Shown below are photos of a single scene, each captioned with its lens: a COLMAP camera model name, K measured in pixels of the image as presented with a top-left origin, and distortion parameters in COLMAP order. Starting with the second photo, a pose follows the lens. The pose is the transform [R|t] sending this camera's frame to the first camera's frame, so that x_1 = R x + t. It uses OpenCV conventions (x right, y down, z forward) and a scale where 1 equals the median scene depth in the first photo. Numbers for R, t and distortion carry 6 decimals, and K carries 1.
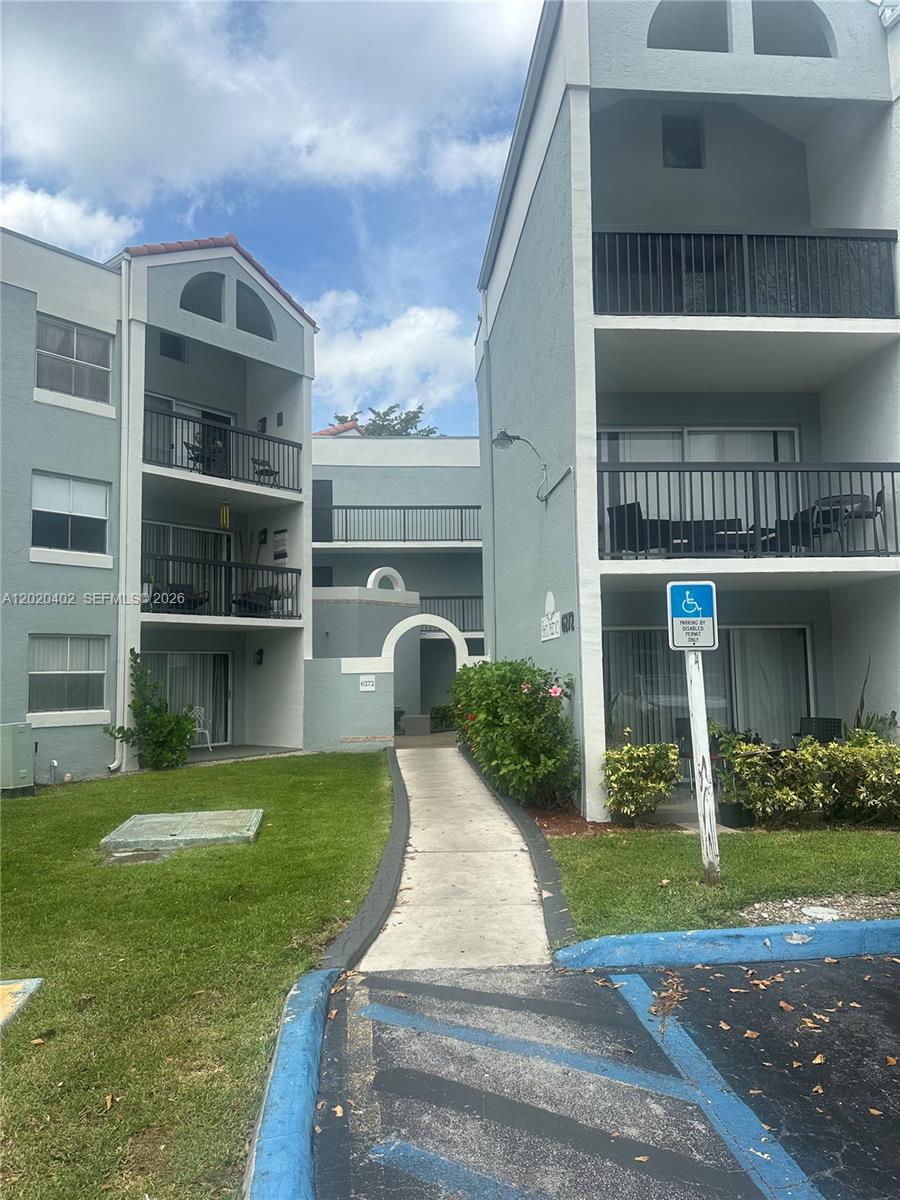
lens RADIAL K [[851.1, 0, 458.5], [0, 851.1, 600.5], [0, 0, 1]] dist [-0.008149, -0.011257]
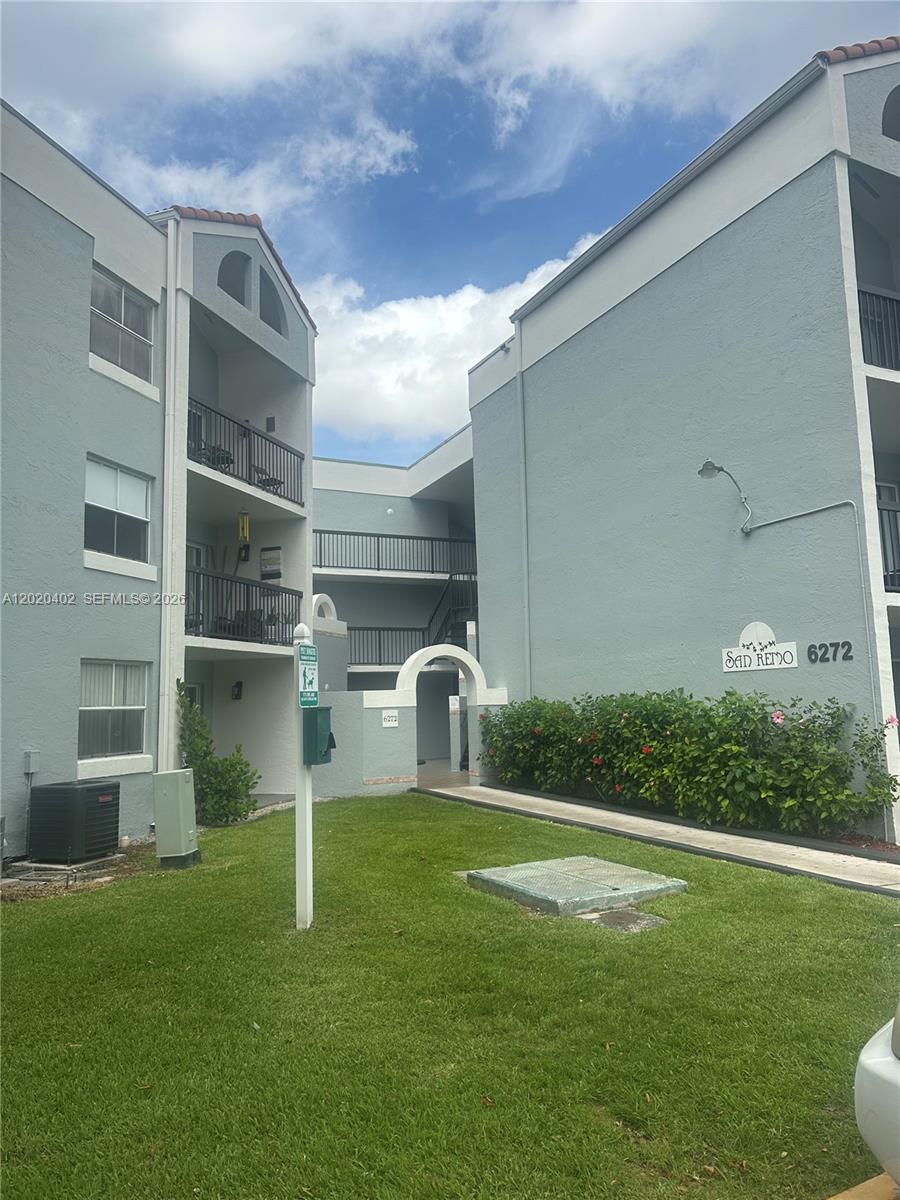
lens RADIAL K [[851.1, 0, 452.9], [0, 851.1, 594.4], [0, 0, 1]] dist [-0.008149, -0.011257]
pose [[0.931714, 0.039754, 0.361009, -0.426503], [-0.021248, 0.998255, -0.055088, 0.014050], [-0.362570, 0.043655, 0.930934, 0.125992]]
